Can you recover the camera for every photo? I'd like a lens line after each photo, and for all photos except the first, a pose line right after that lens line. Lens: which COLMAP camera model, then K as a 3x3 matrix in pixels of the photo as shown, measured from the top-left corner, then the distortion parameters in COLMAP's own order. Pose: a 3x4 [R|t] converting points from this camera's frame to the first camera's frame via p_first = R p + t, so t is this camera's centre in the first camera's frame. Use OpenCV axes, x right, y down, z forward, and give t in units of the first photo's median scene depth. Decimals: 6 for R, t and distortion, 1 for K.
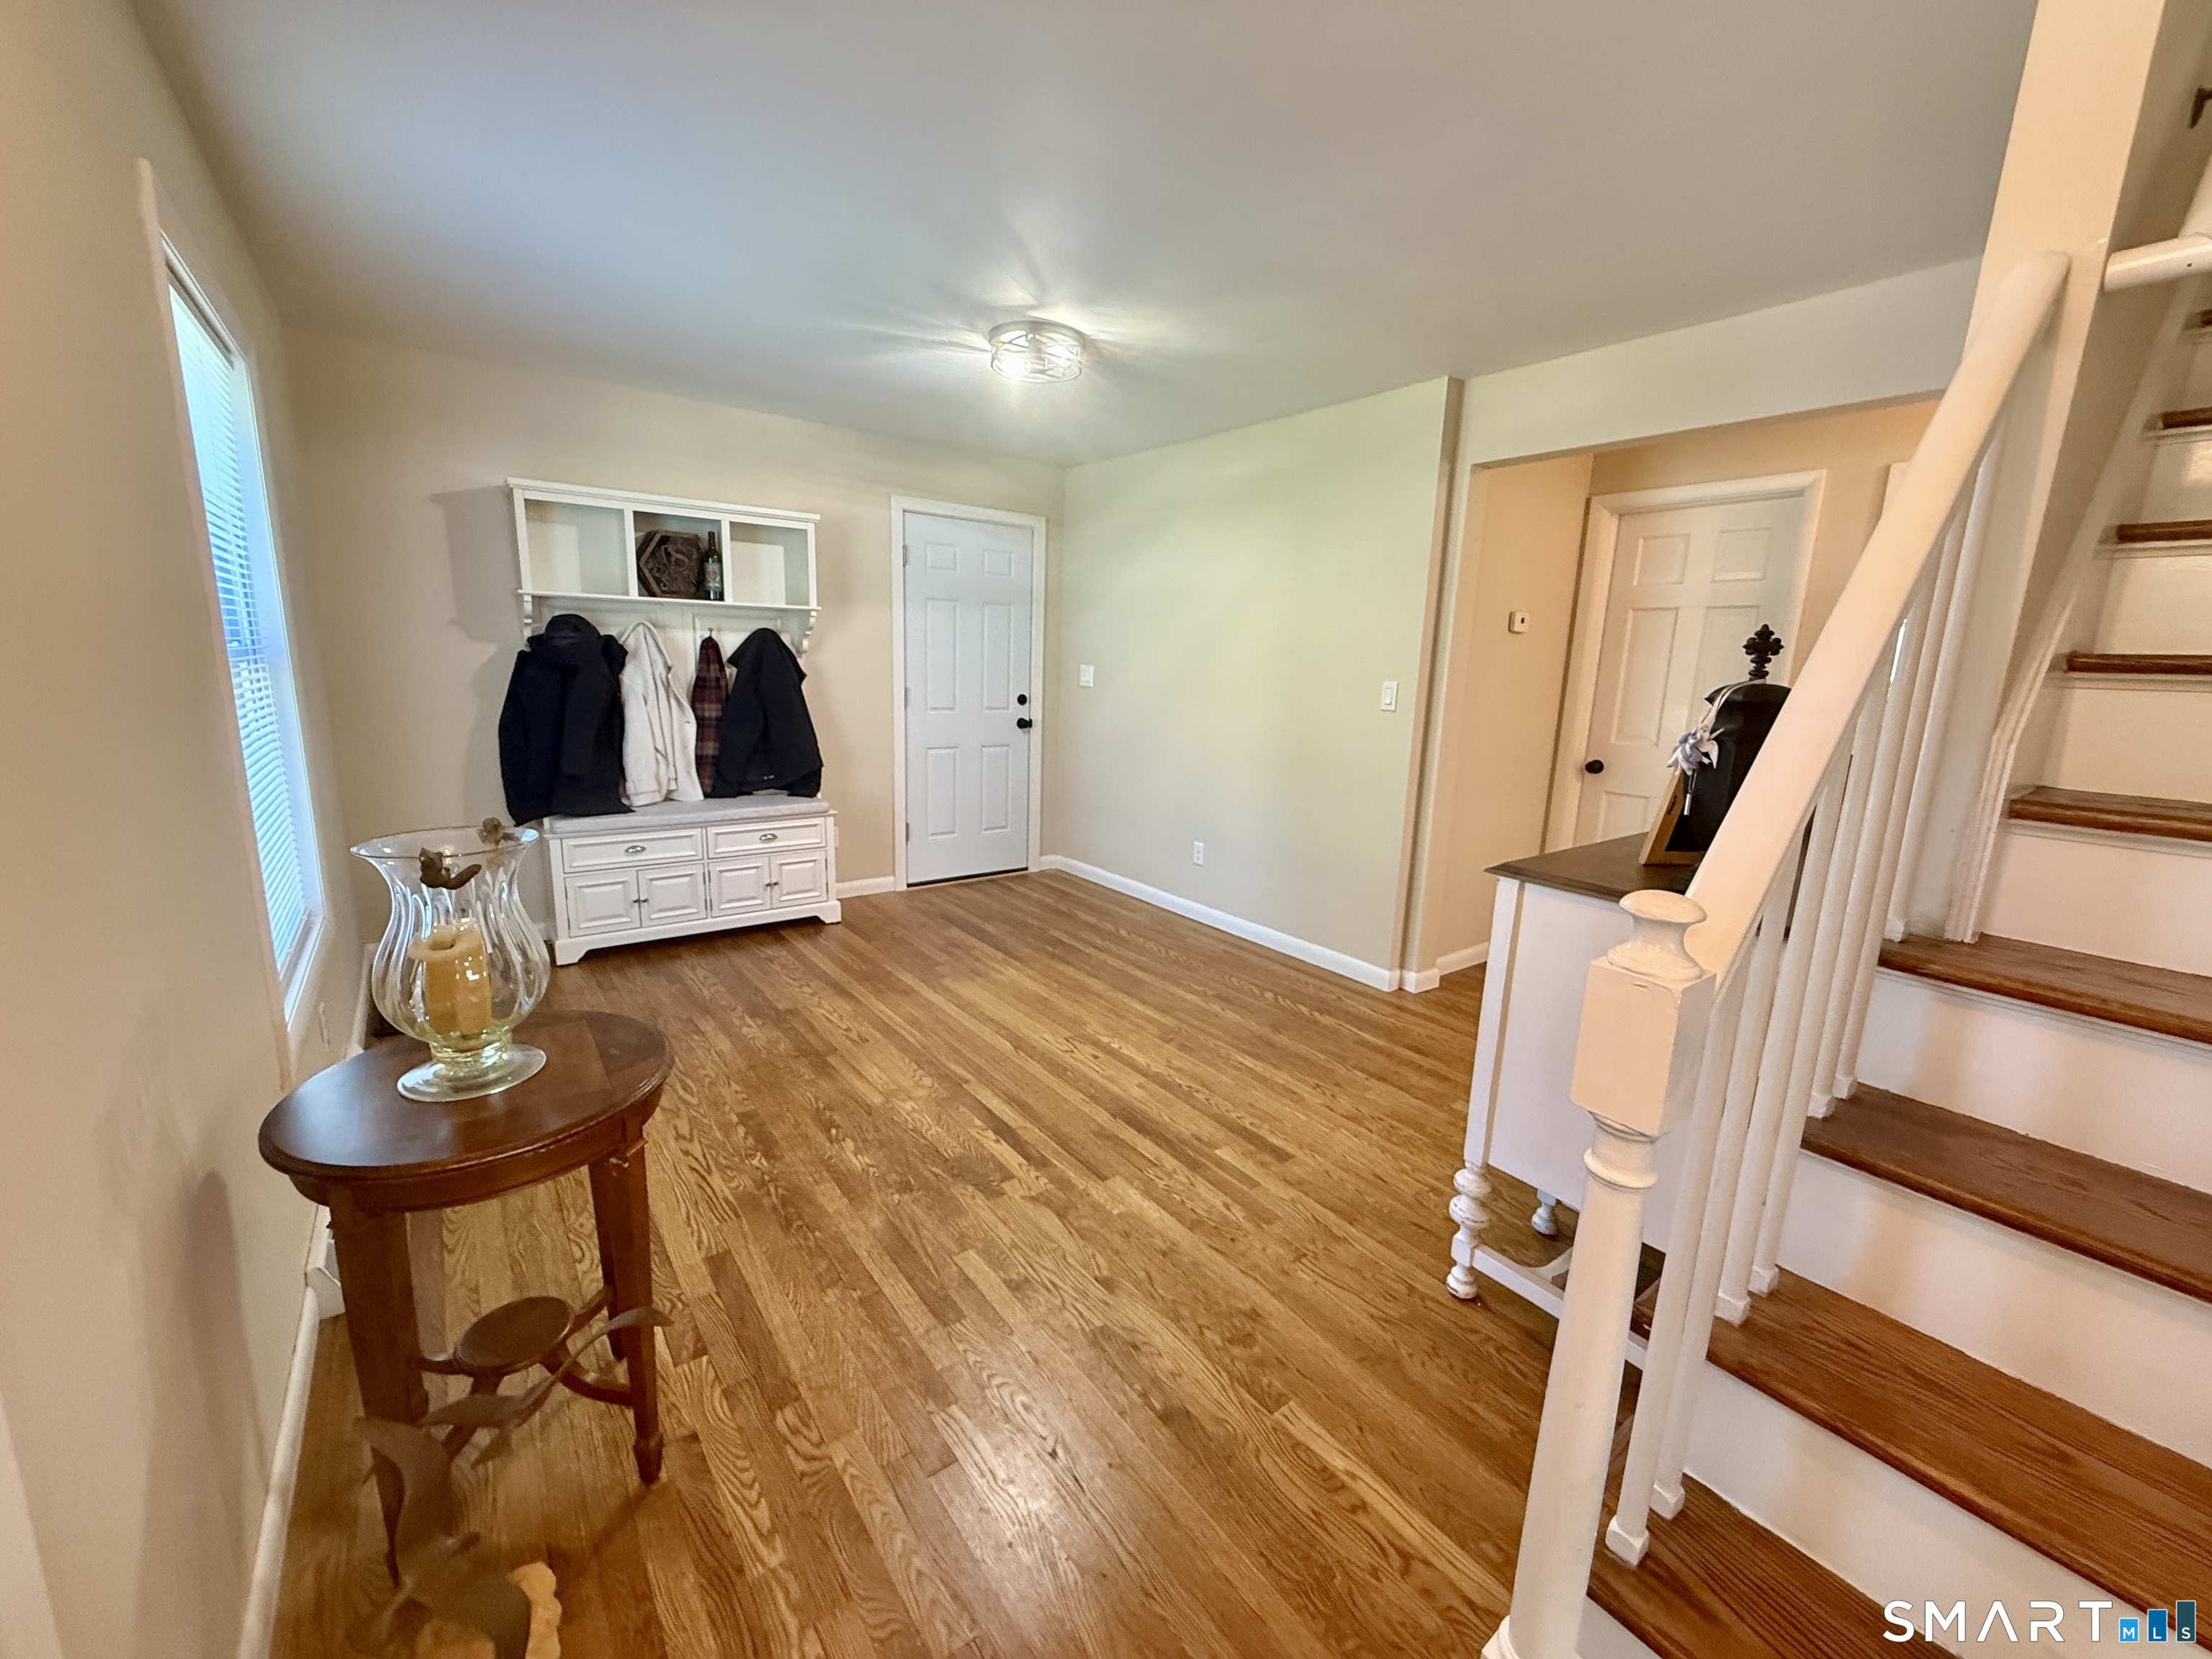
lens RADIAL K [[878.7, 0, 1102.0], [0, 878.7, 829.1], [0, 0, 1]] dist [0.000168, -0.000475]
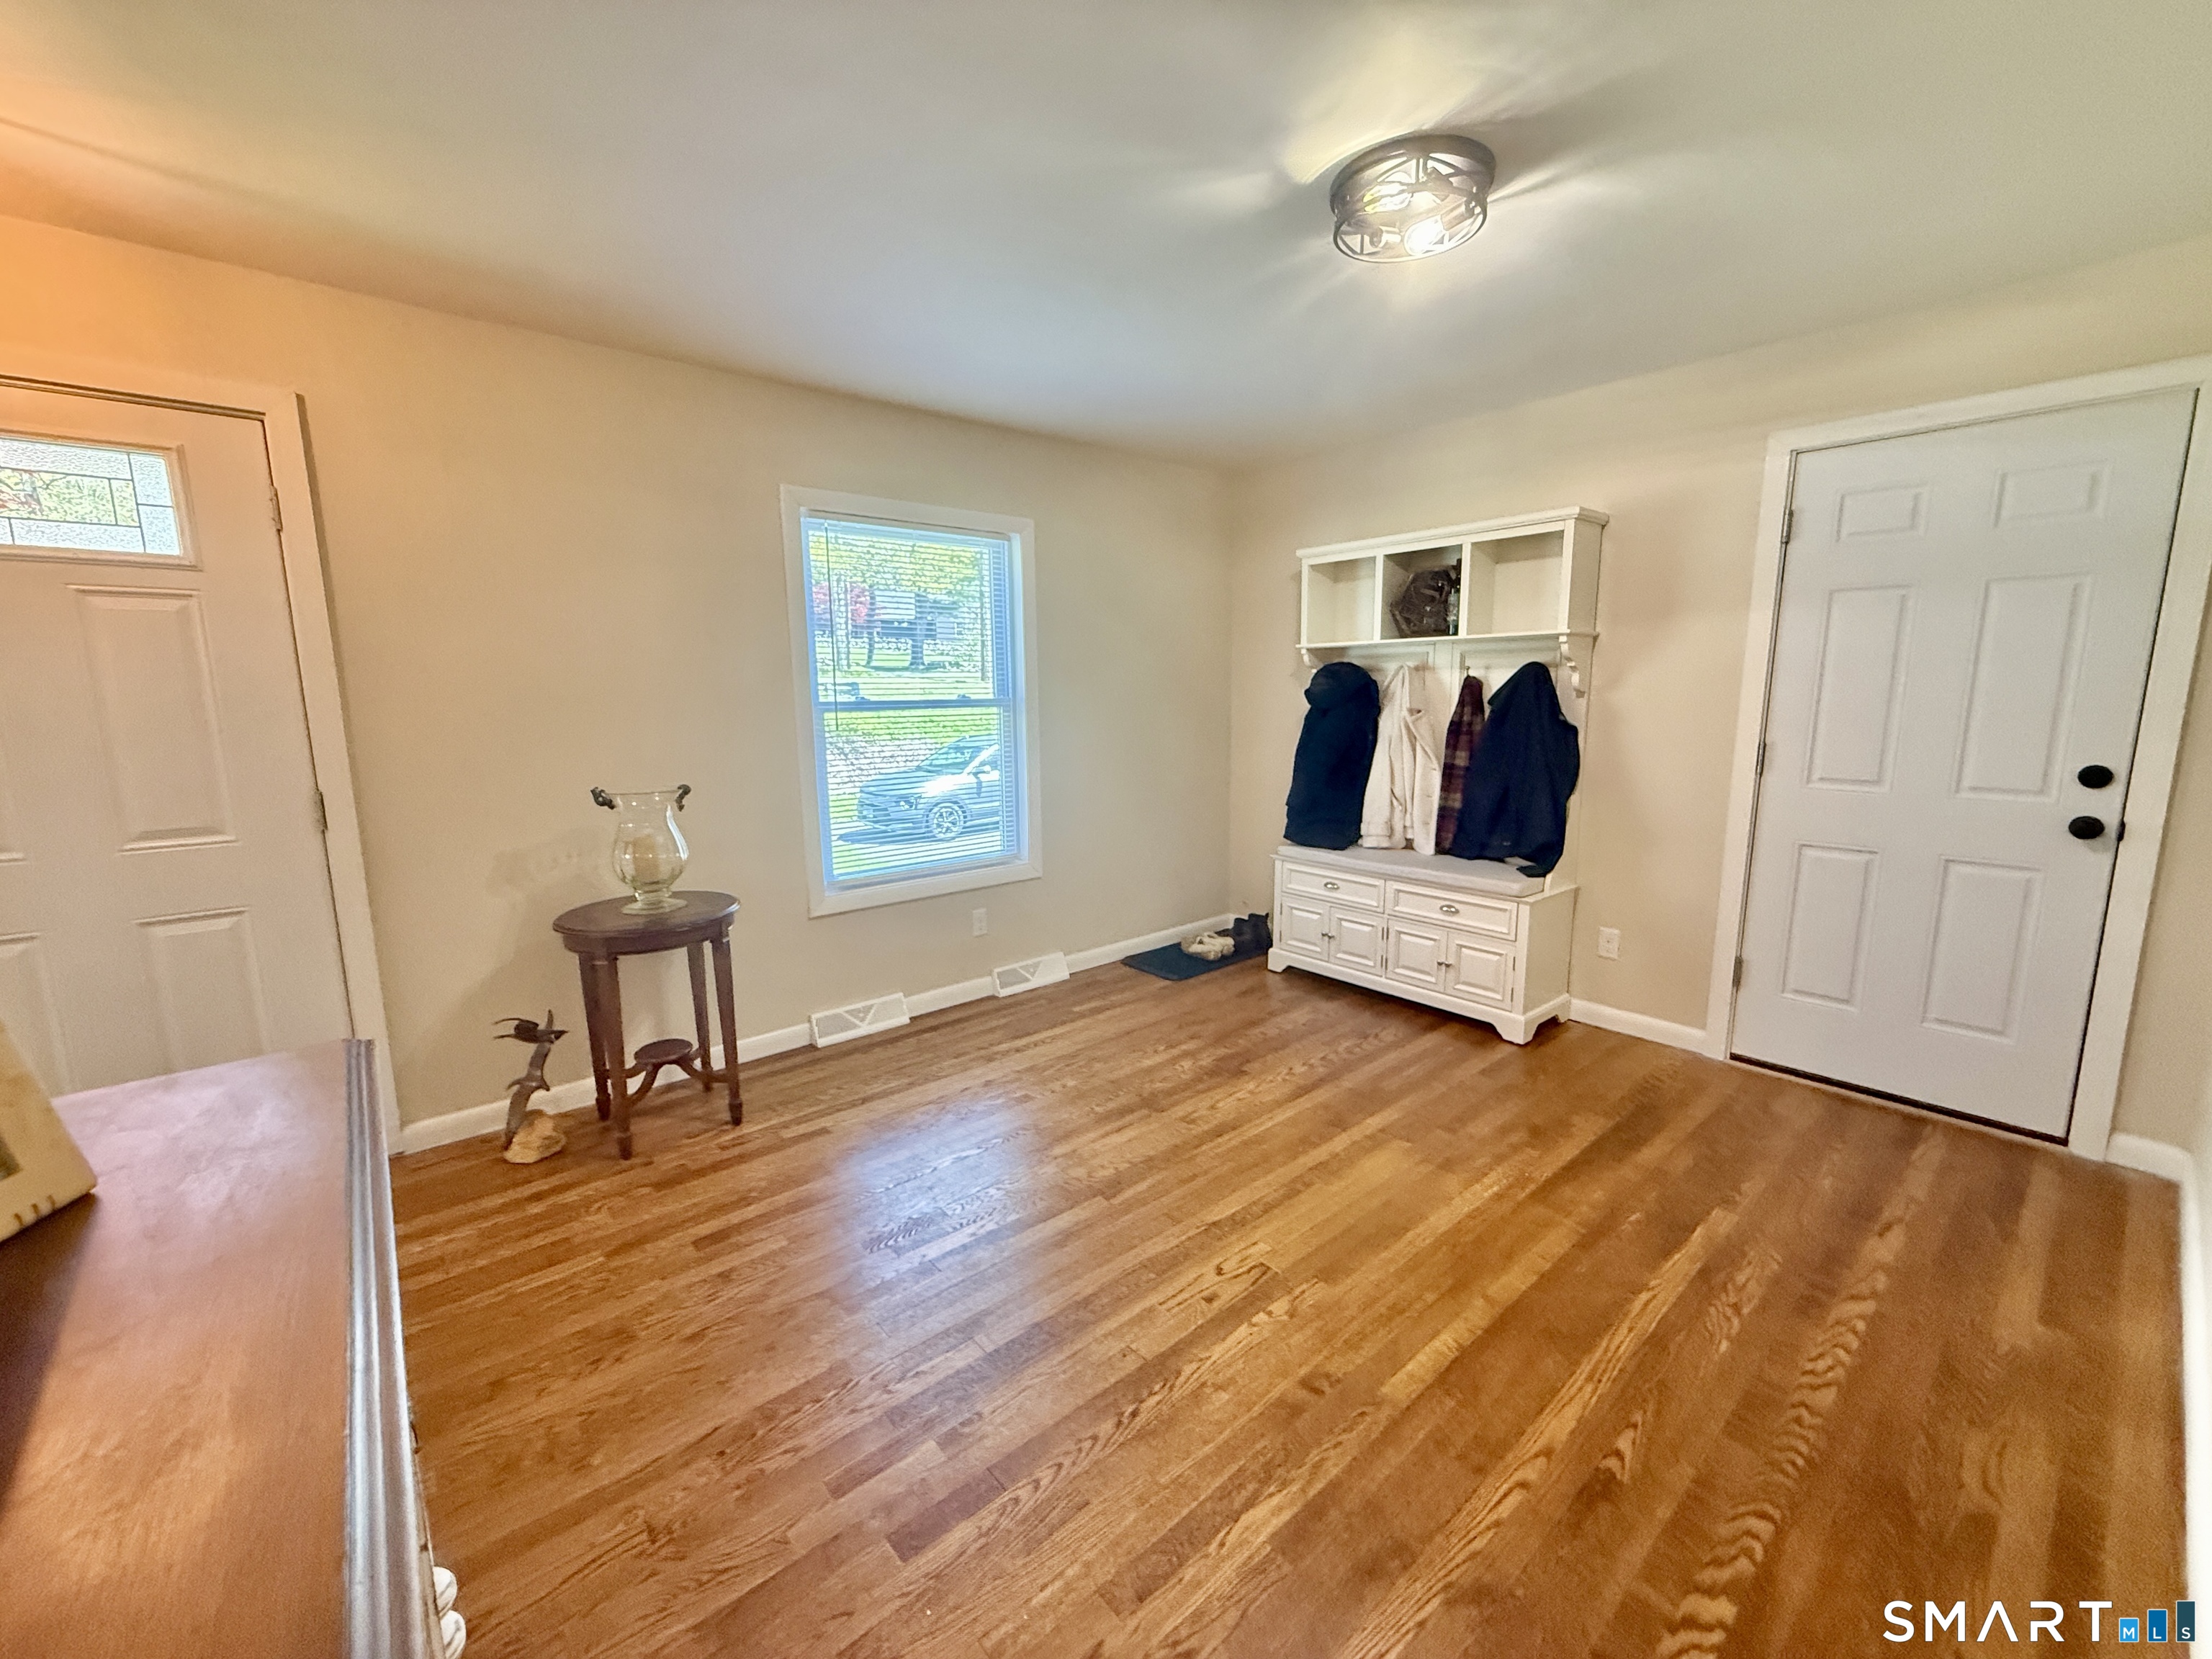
lens RADIAL K [[878.7, 0, 1103.8], [0, 878.7, 830.3], [0, 0, 1]] dist [0.000168, -0.000475]
pose [[0.059875, 0.127223, -0.990065, 0.438814], [-0.182238, 0.976569, 0.114468, -0.103579], [0.981430, 0.173573, 0.081657, 0.605919]]
